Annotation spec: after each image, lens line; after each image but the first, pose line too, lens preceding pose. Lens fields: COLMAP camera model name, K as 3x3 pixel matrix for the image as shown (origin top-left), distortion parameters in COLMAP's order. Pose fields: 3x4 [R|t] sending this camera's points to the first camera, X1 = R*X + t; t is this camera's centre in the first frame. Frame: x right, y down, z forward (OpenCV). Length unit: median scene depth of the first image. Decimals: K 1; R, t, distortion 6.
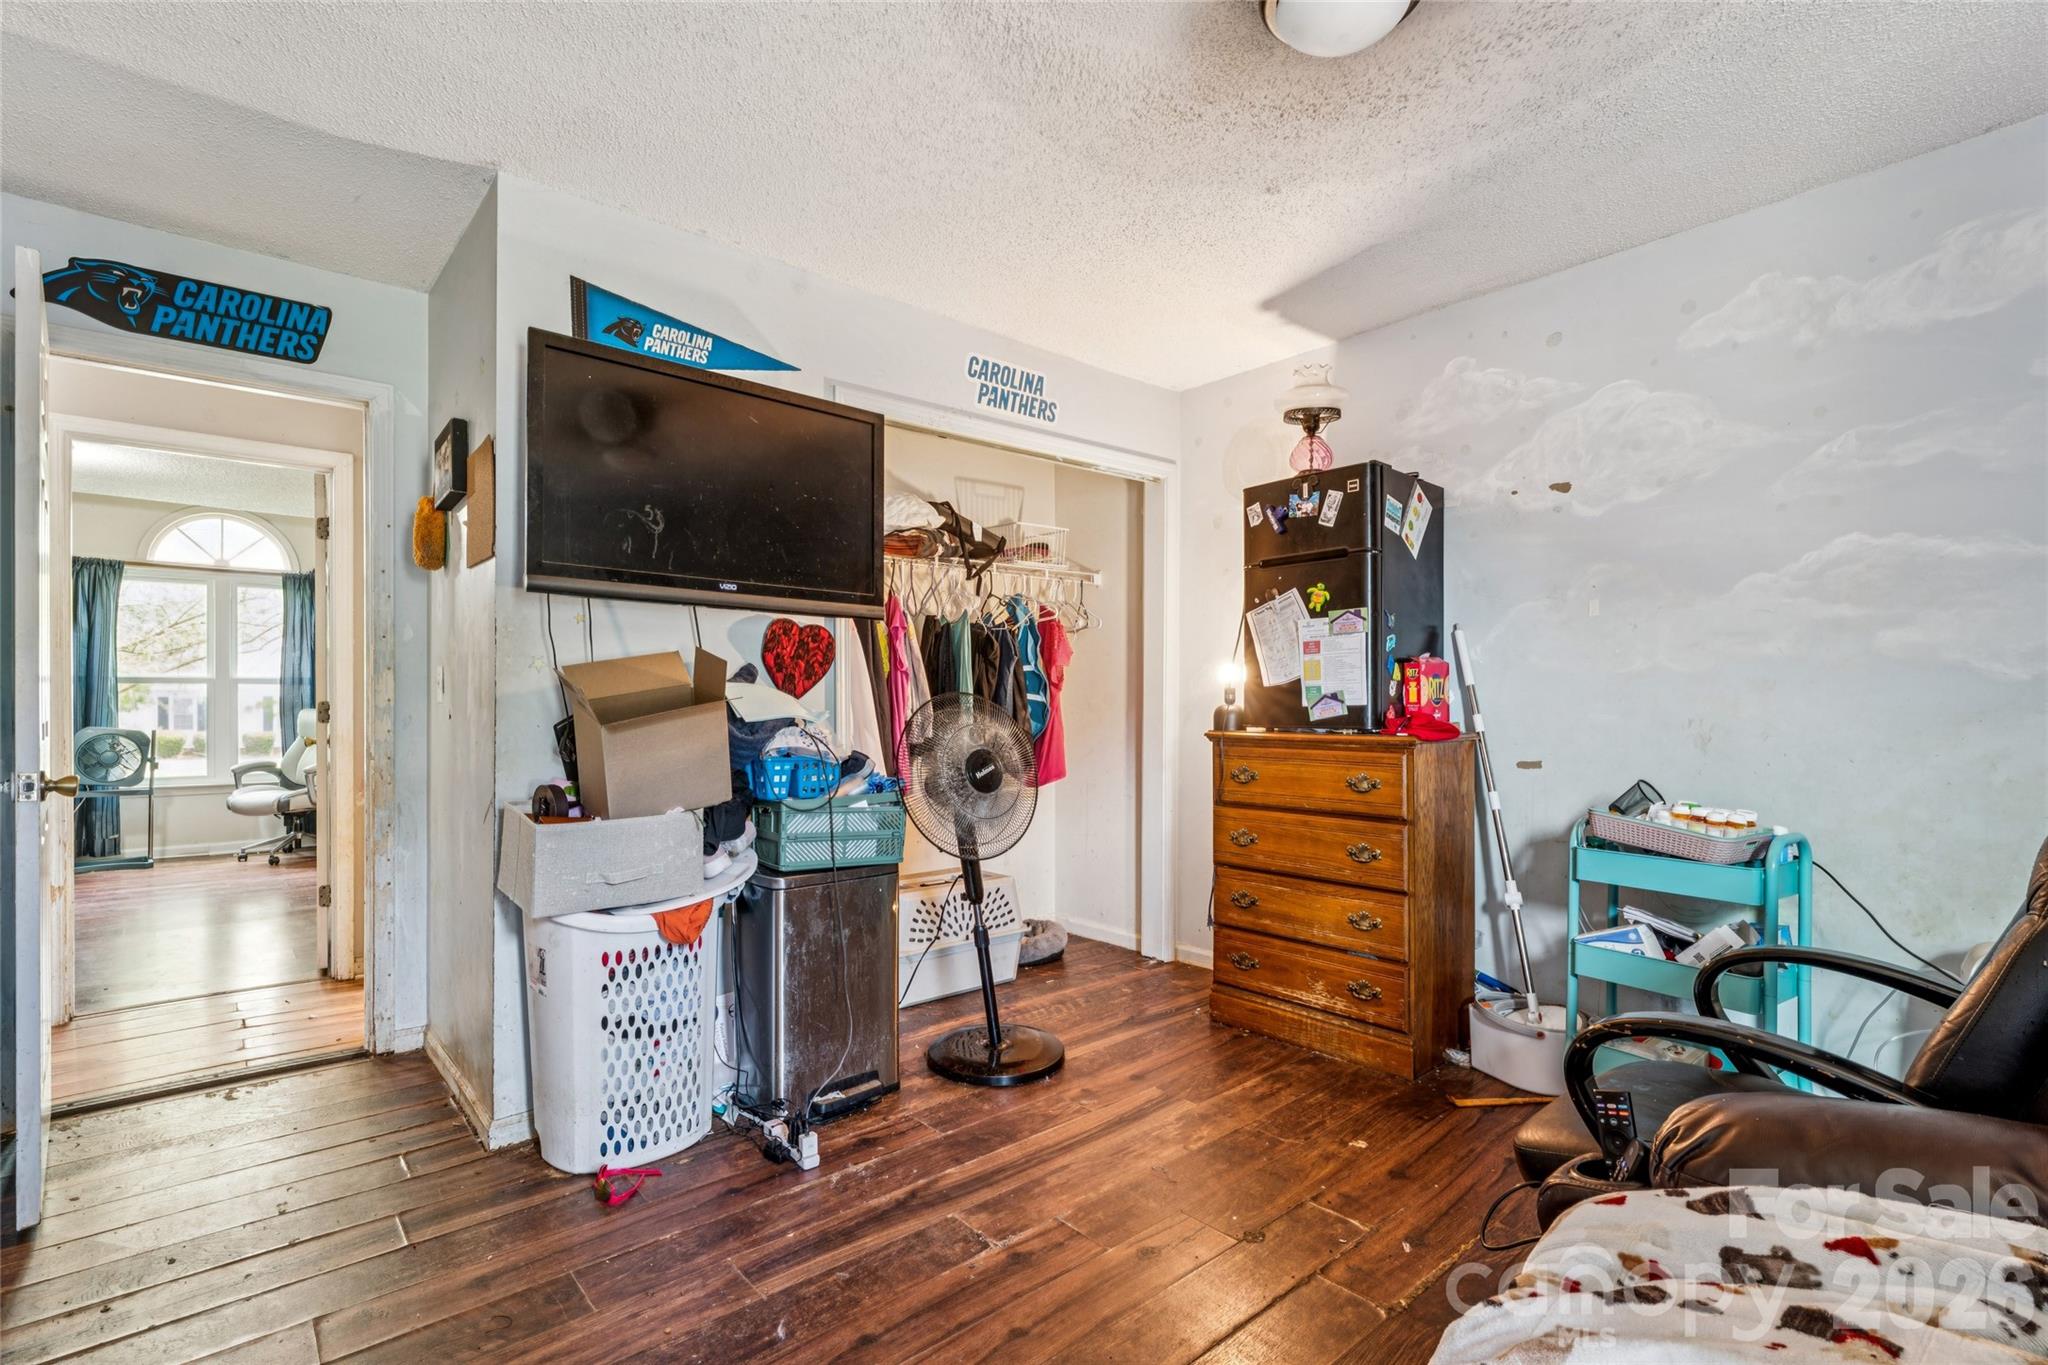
lens RADIAL K [[948.8, 0, 1010.9], [0, 948.8, 715.3], [0, 0, 1]] dist [-0.002568, -0.000261]
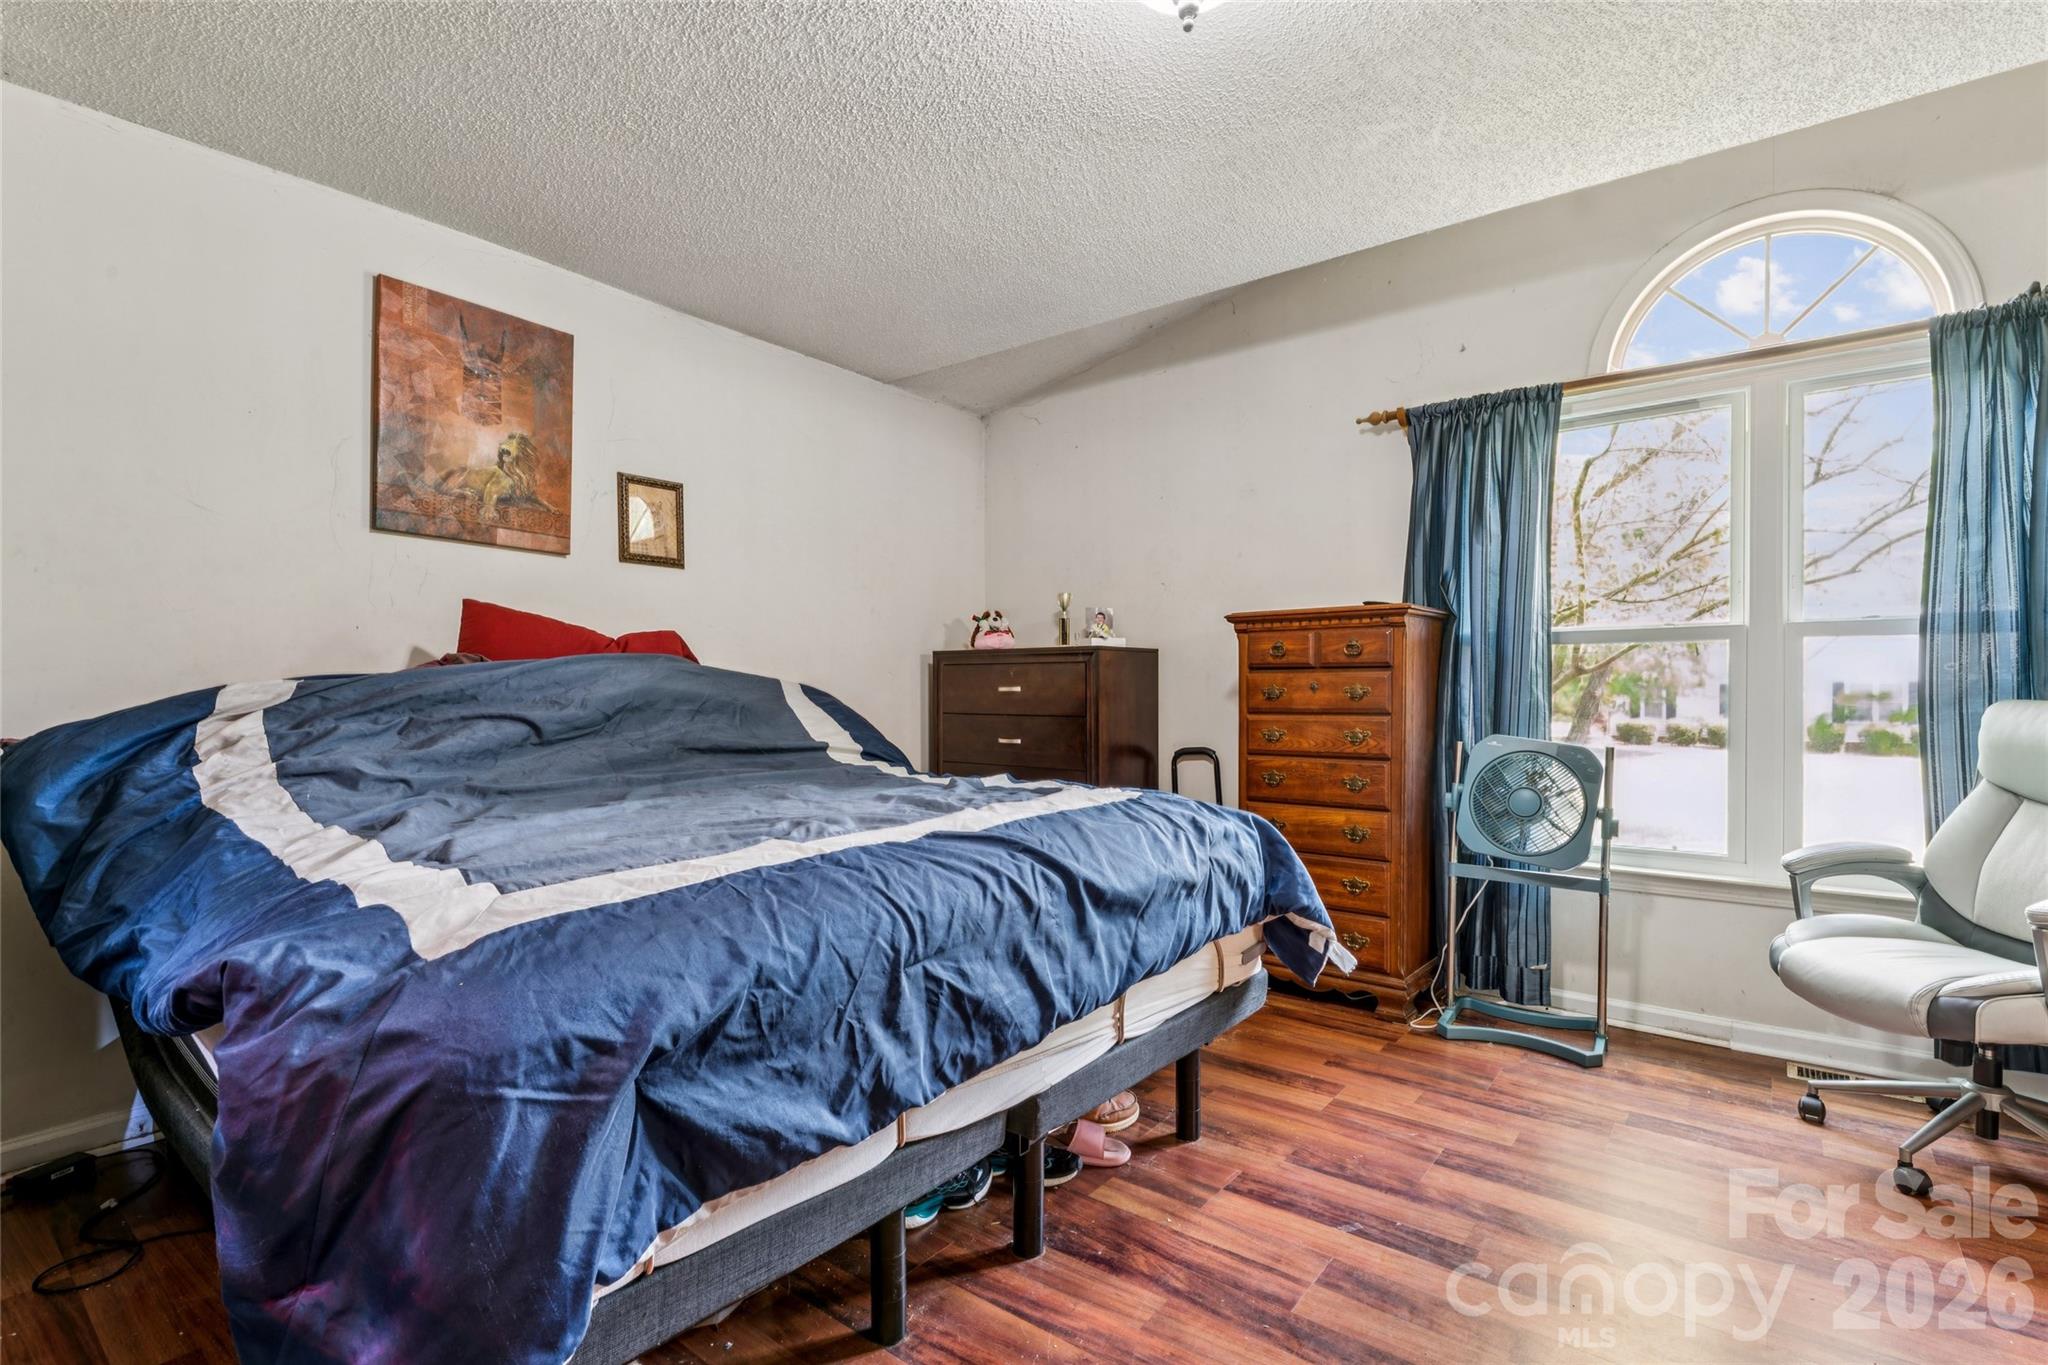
lens RADIAL K [[948.8, 0, 1022.1], [0, 948.8, 695.2], [0, 0, 1]] dist [-0.002568, -0.000261]
pose [[0.196642, 0.000499, -0.980475, -0.522213], [-0.012833, 0.999916, -0.002065, -0.003847], [0.980391, 0.012988, 0.196632, 0.638584]]
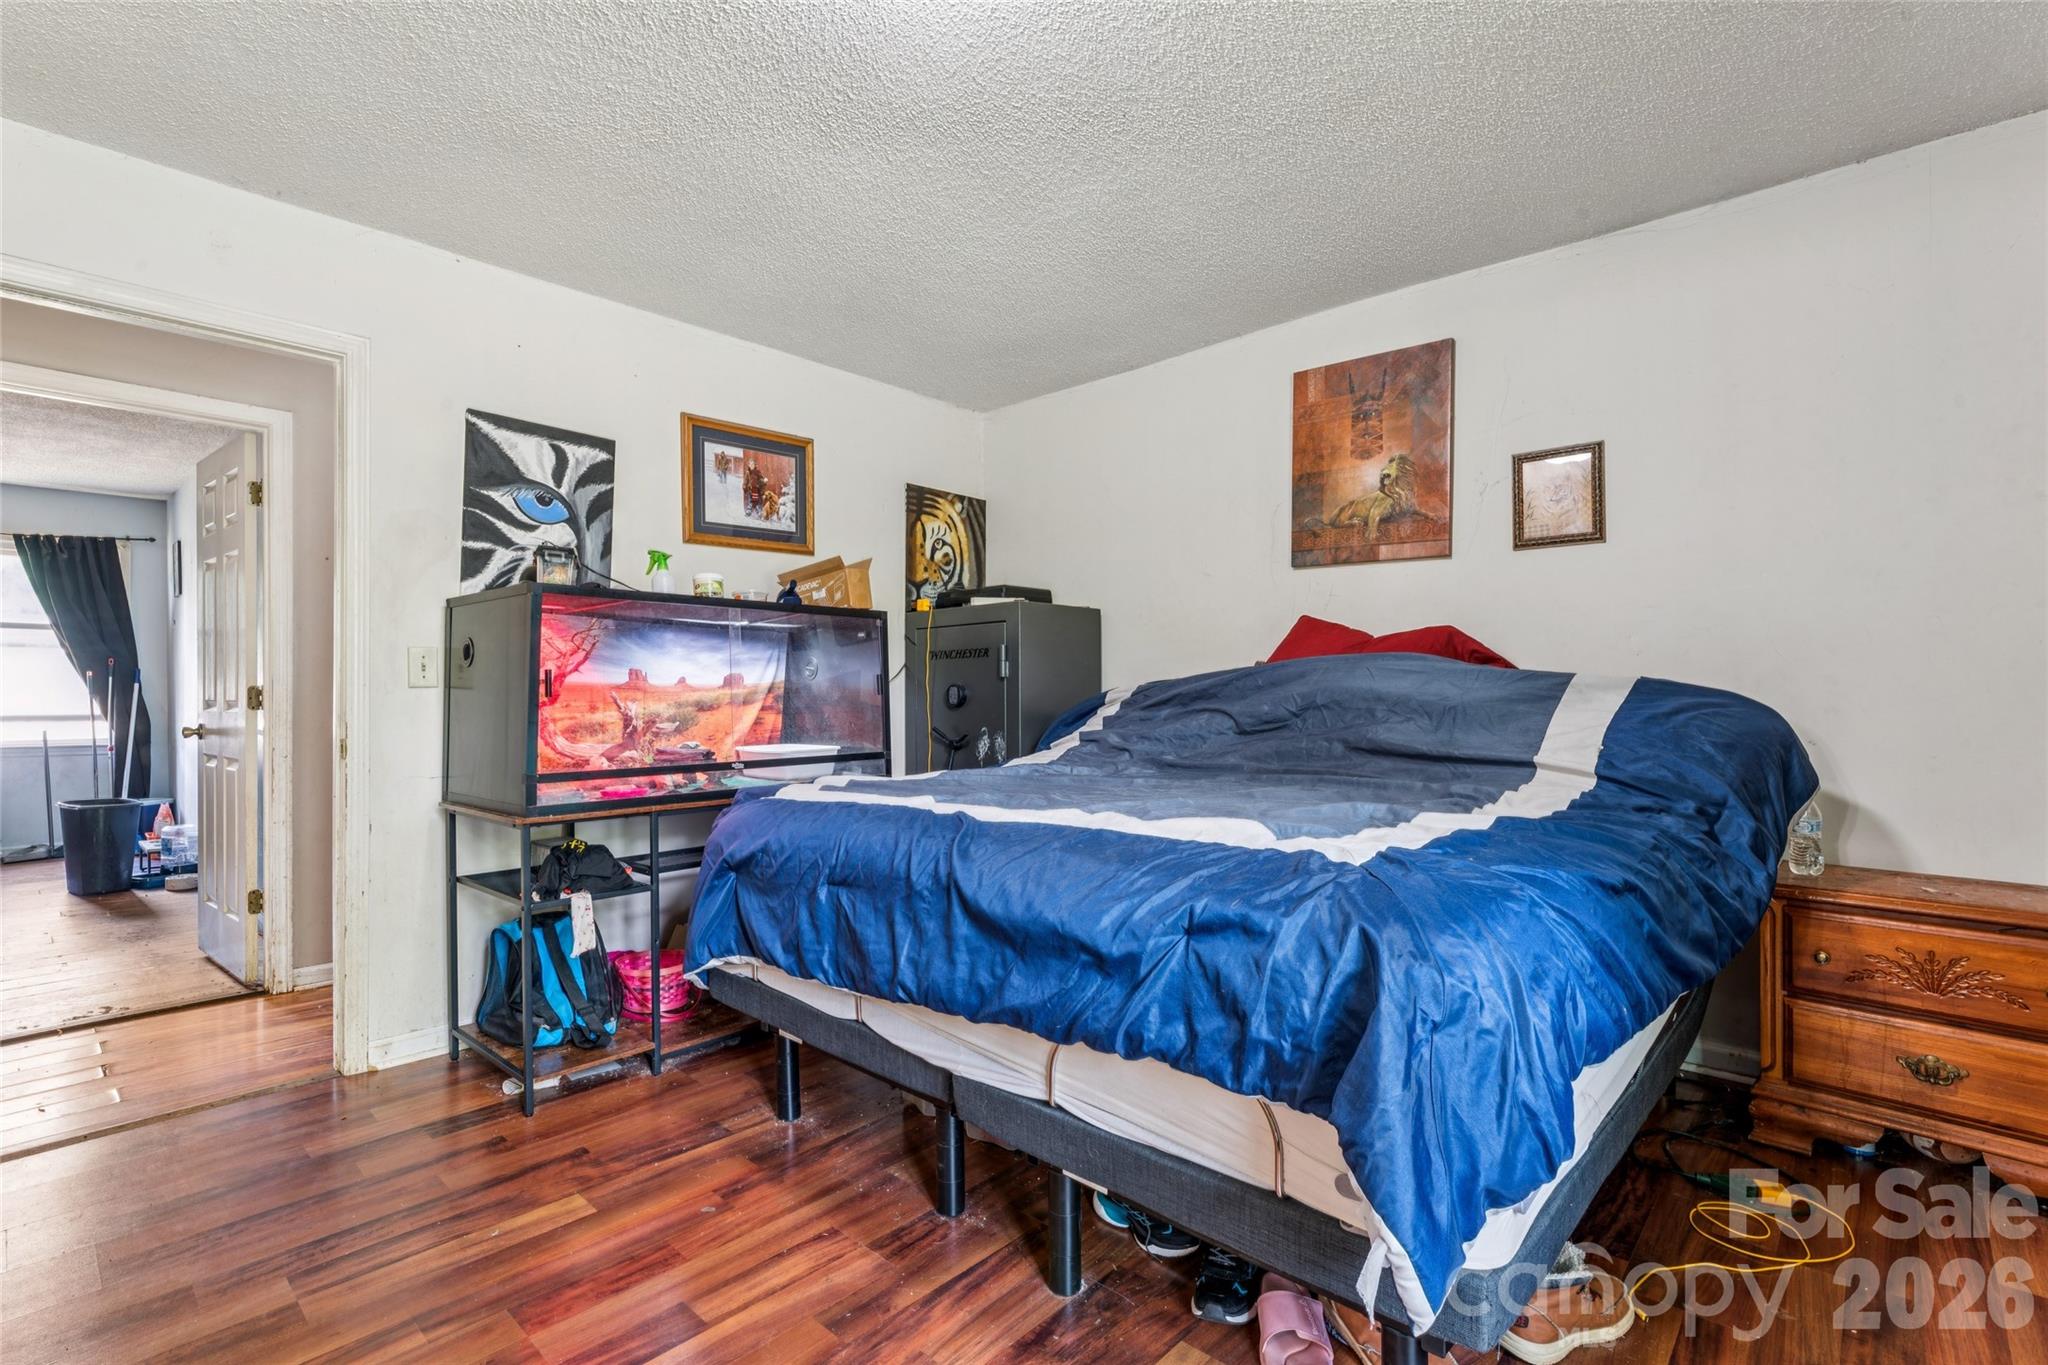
lens RADIAL K [[948.8, 0, 1024.2], [0, 948.8, 690.1], [0, 0, 1]] dist [-0.002568, -0.000261]
pose [[-0.992645, 0.000915, -0.121060, -0.963385], [-0.000539, 0.999928, 0.011982, -0.013941], [0.121062, 0.011959, -0.992573, 1.242779]]
